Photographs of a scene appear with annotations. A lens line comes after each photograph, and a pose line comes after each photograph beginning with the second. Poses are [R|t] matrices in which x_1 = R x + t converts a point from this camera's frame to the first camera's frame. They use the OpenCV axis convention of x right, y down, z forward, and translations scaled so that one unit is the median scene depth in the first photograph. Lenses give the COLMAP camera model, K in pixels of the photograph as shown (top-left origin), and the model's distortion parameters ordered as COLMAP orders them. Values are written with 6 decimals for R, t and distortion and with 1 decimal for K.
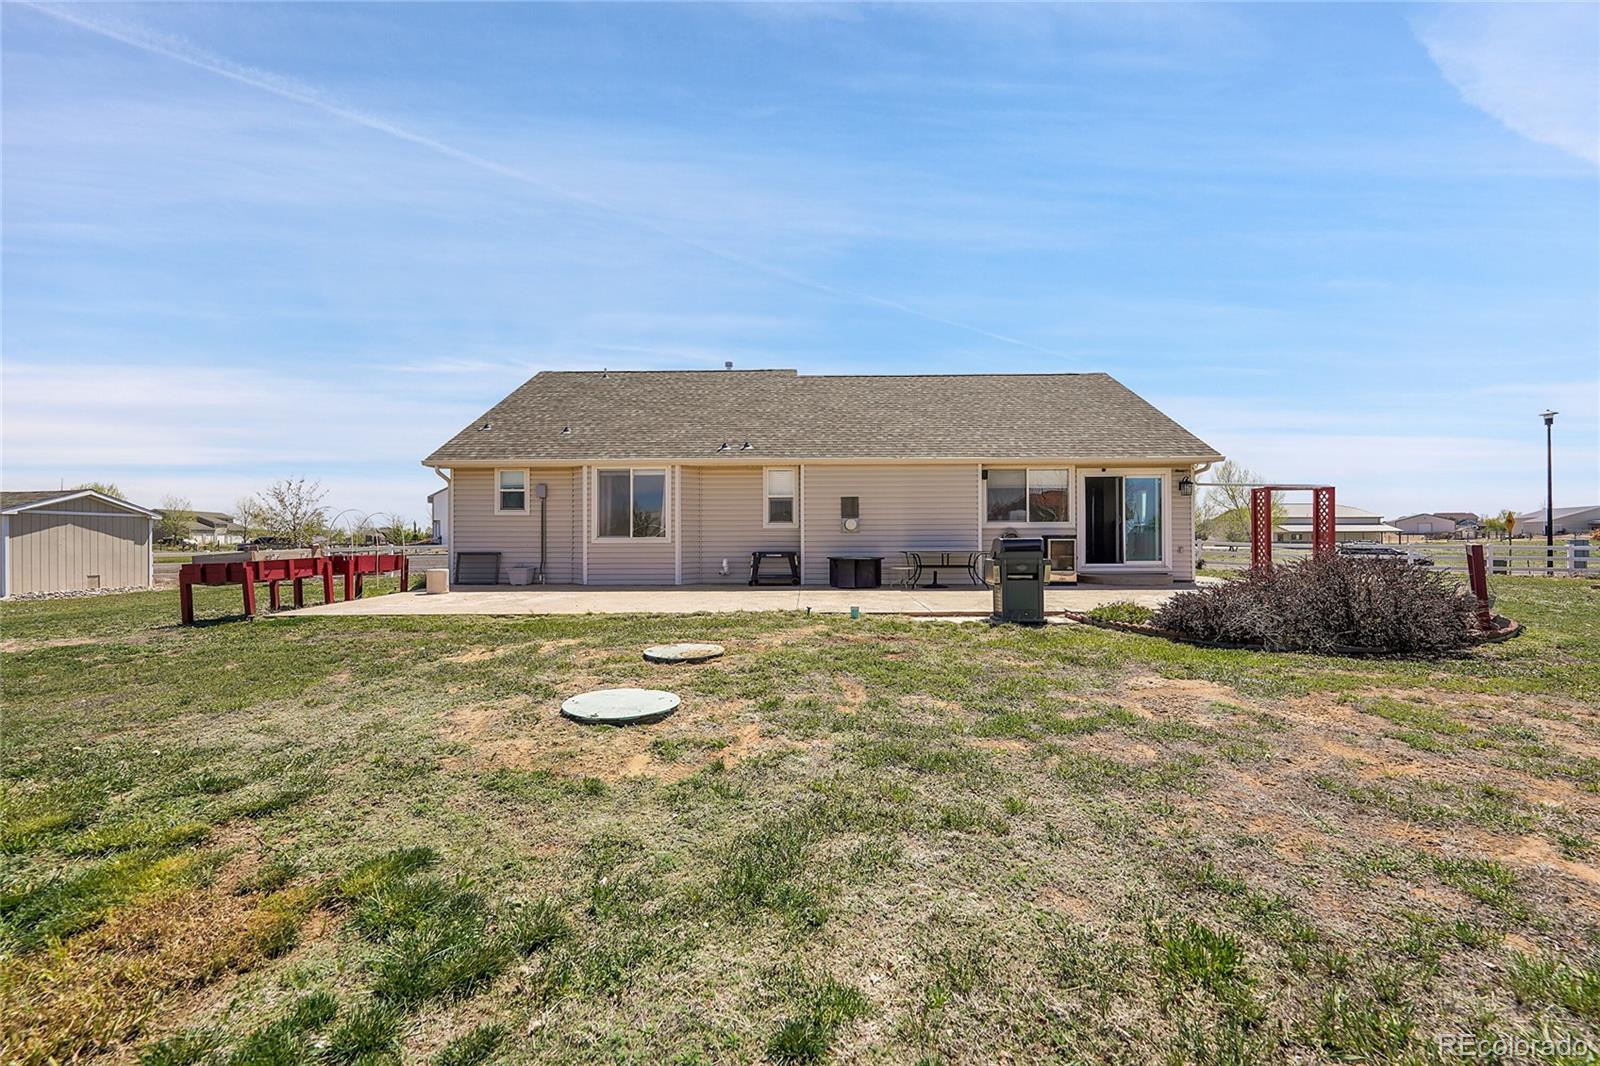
lens RADIAL K [[646.8, 0, 803.8], [0, 646.8, 548.5], [0, 0, 1]] dist [-0.002627, -0.009586]
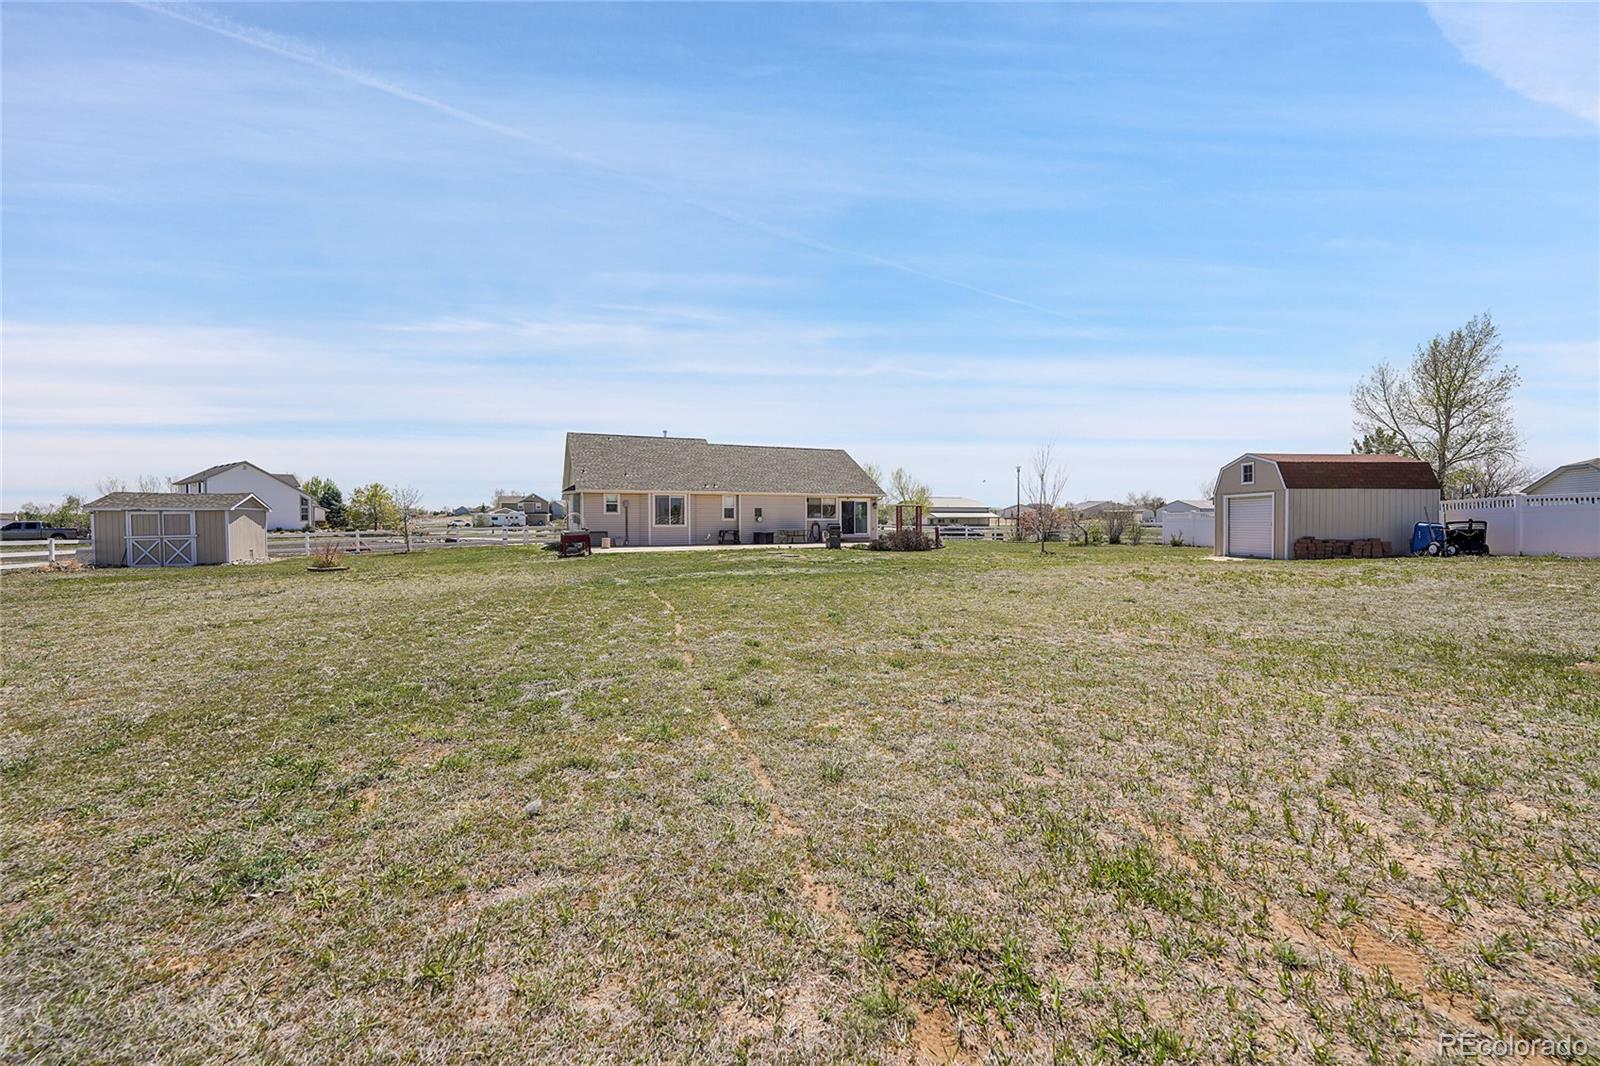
lens RADIAL K [[652.3, 0, 800.0], [0, 652.3, 533.0], [0, 0, 1]] dist [-0.014275, 0.000118]
pose [[0.912678, -0.007741, 0.408605, -0.796450], [0.006456, 0.999969, 0.004525, 0.005959], [-0.408628, -0.001492, 0.912700, -1.339164]]
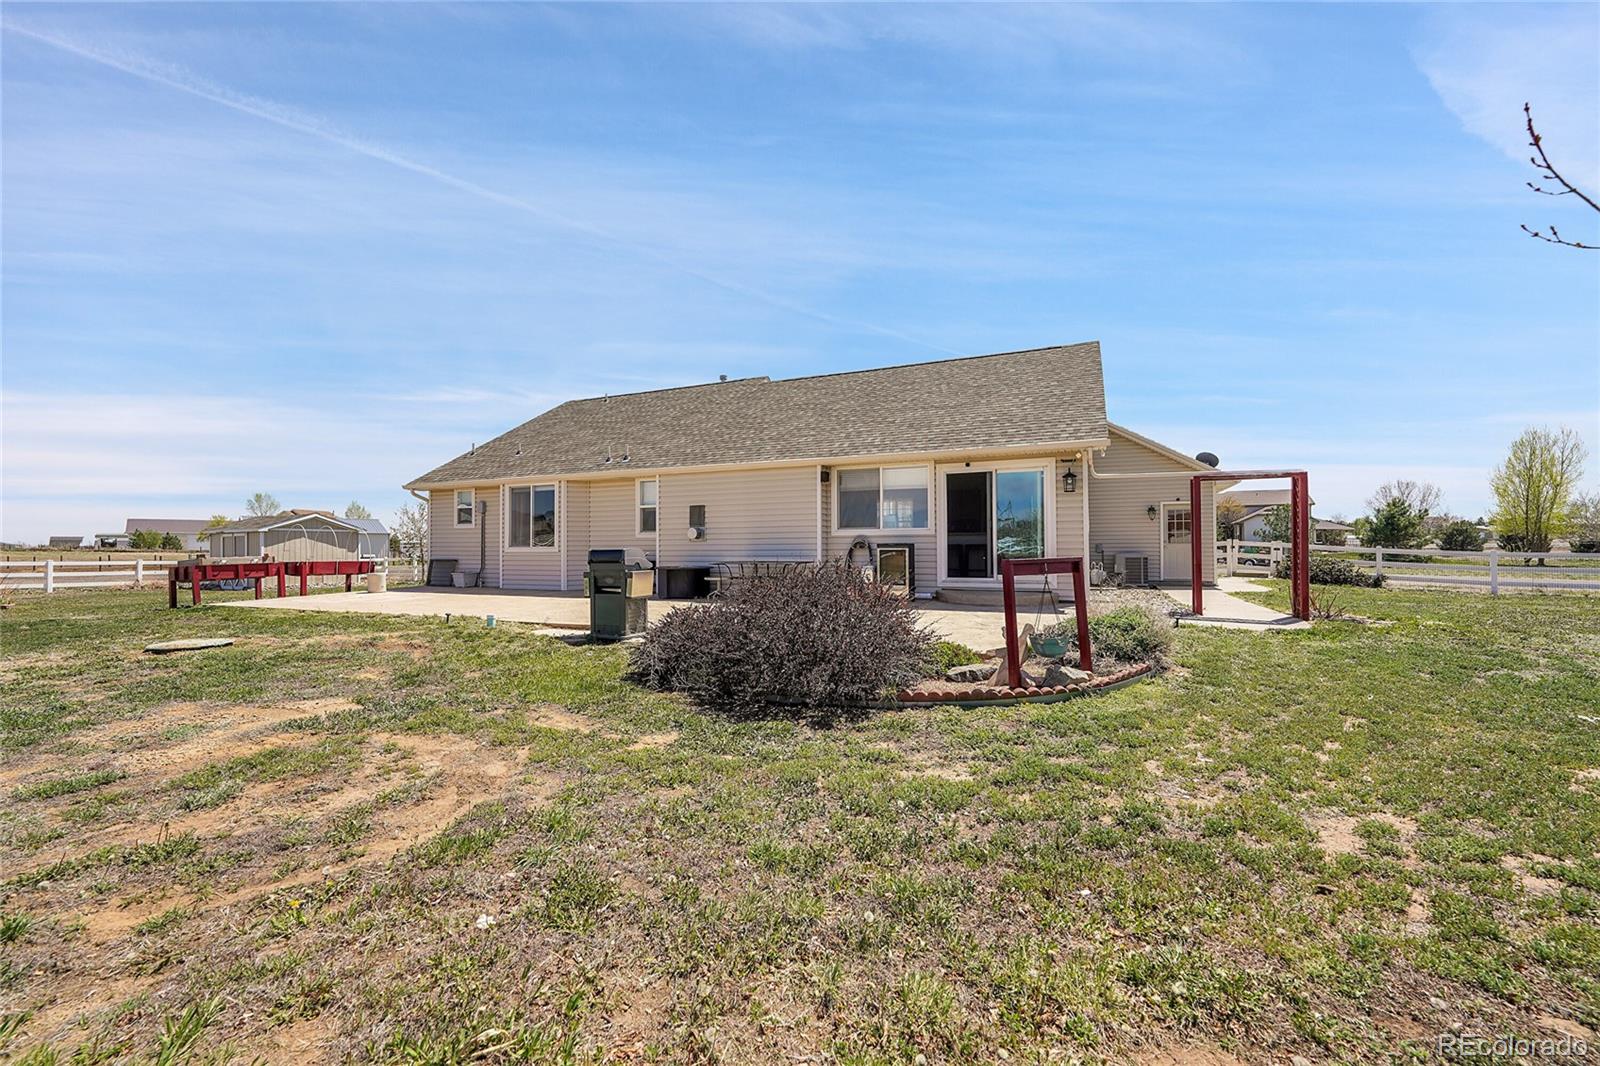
lens RADIAL K [[650.5, 0, 798.6], [0, 650.5, 556.5], [0, 0, 1]] dist [-0.009368, -0.000305]
pose [[0.920265, 0.004156, -0.391273, 0.591884], [-0.004234, 0.999991, 0.000664, -0.003602], [0.391272, 0.001046, 0.920274, 0.150392]]
